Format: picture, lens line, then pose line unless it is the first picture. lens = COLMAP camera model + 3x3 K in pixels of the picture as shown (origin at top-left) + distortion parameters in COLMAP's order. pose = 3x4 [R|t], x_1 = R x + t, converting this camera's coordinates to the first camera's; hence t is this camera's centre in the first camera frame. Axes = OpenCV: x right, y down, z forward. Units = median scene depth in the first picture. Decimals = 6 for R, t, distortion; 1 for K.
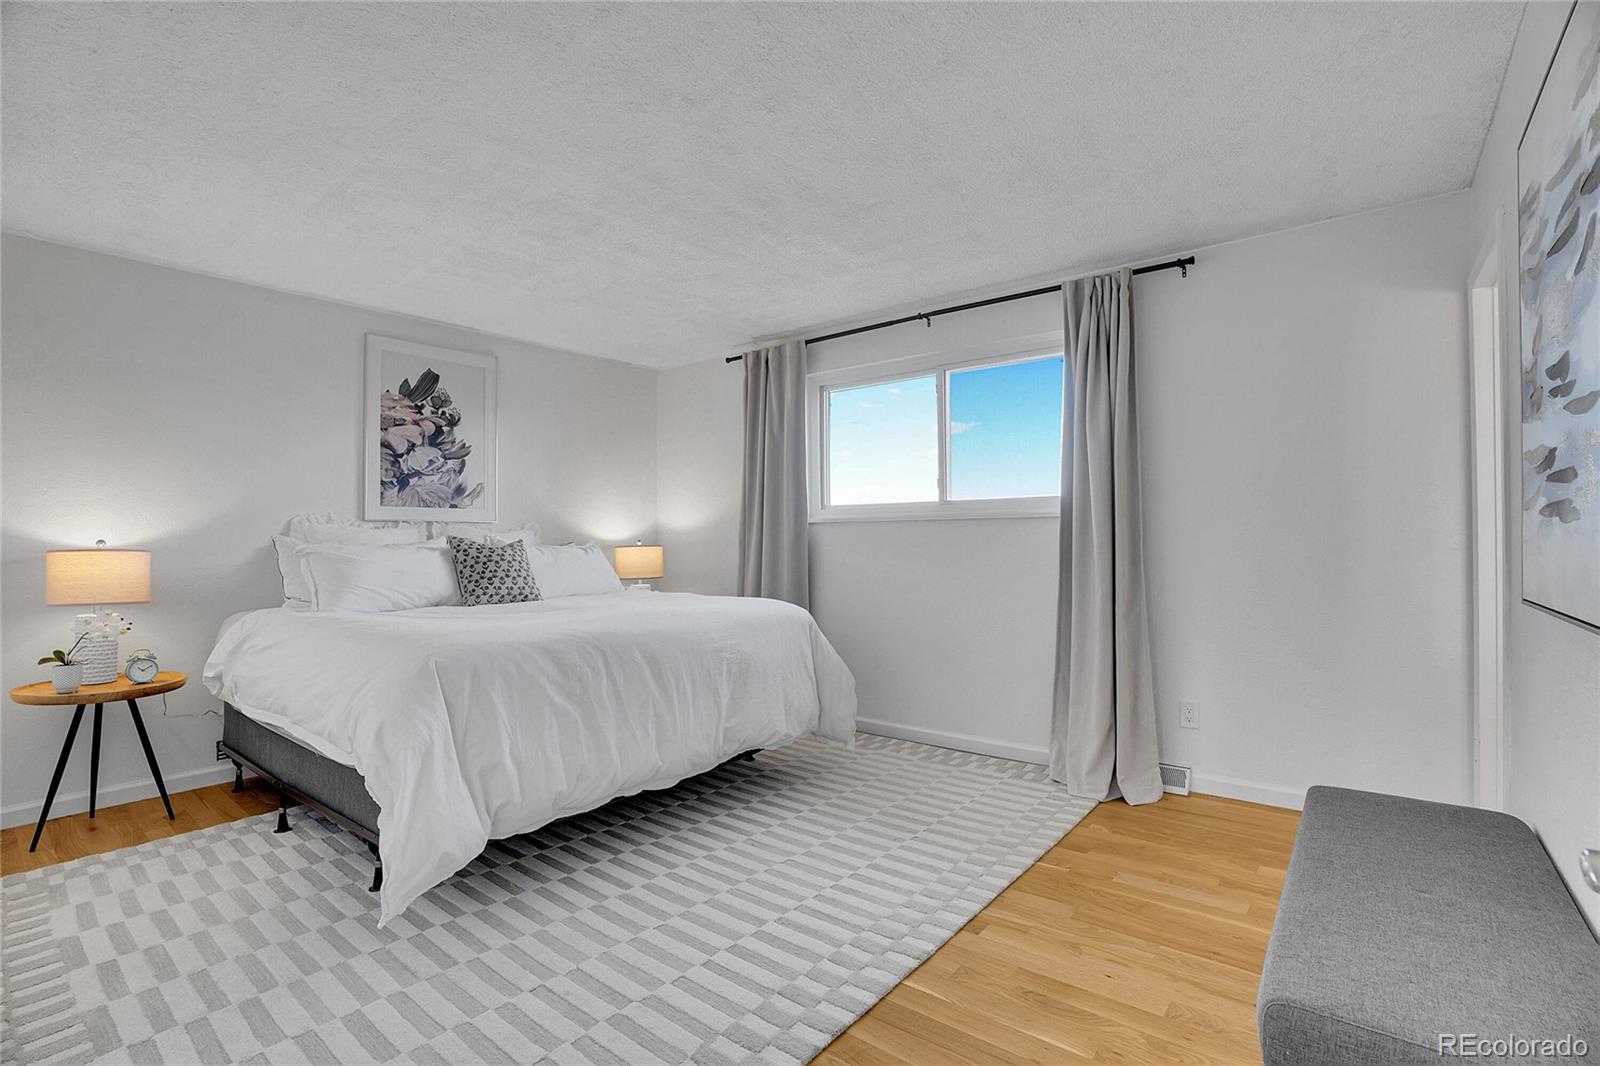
lens RADIAL K [[740.6, 0, 795.7], [0, 740.6, 534.6], [0, 0, 1]] dist [-0.072071, 0.028543]
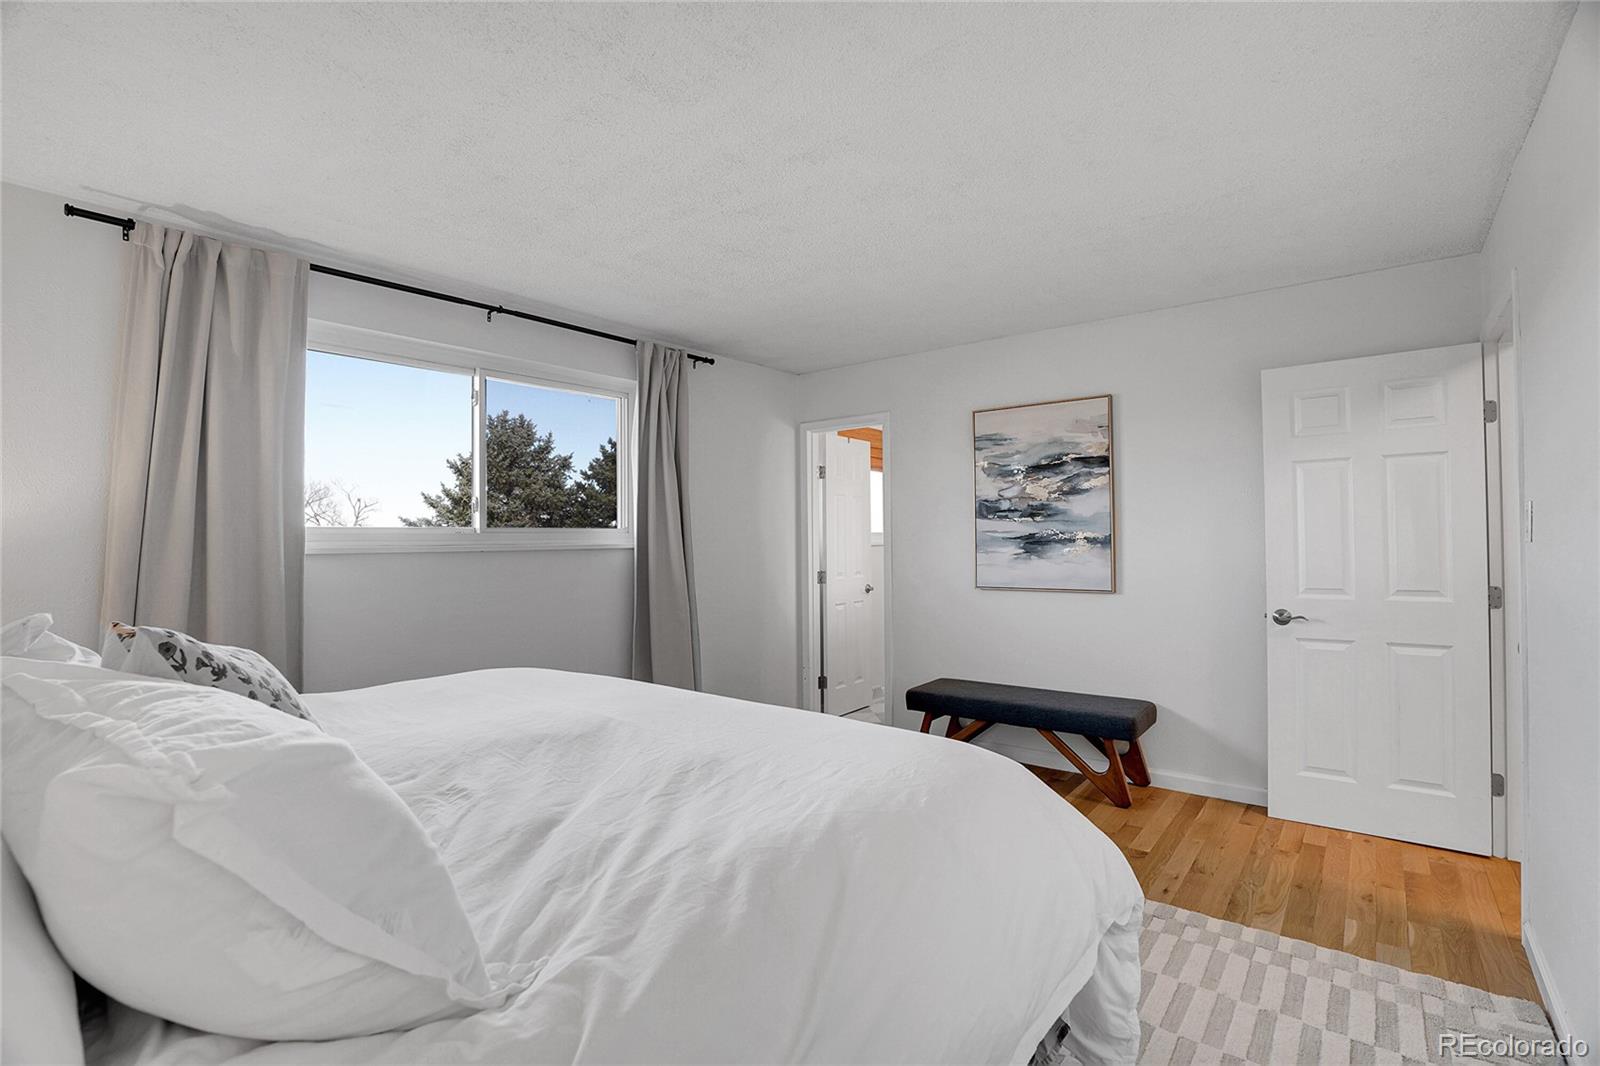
lens RADIAL K [[740.6, 0, 795.7], [0, 740.6, 534.6], [0, 0, 1]] dist [-0.072071, 0.028543]
pose [[0.006186, 0.017324, 0.999831, -0.632376], [0.007826, 0.999818, -0.017372, -0.004449], [-0.999950, 0.007932, 0.006049, 0.566933]]
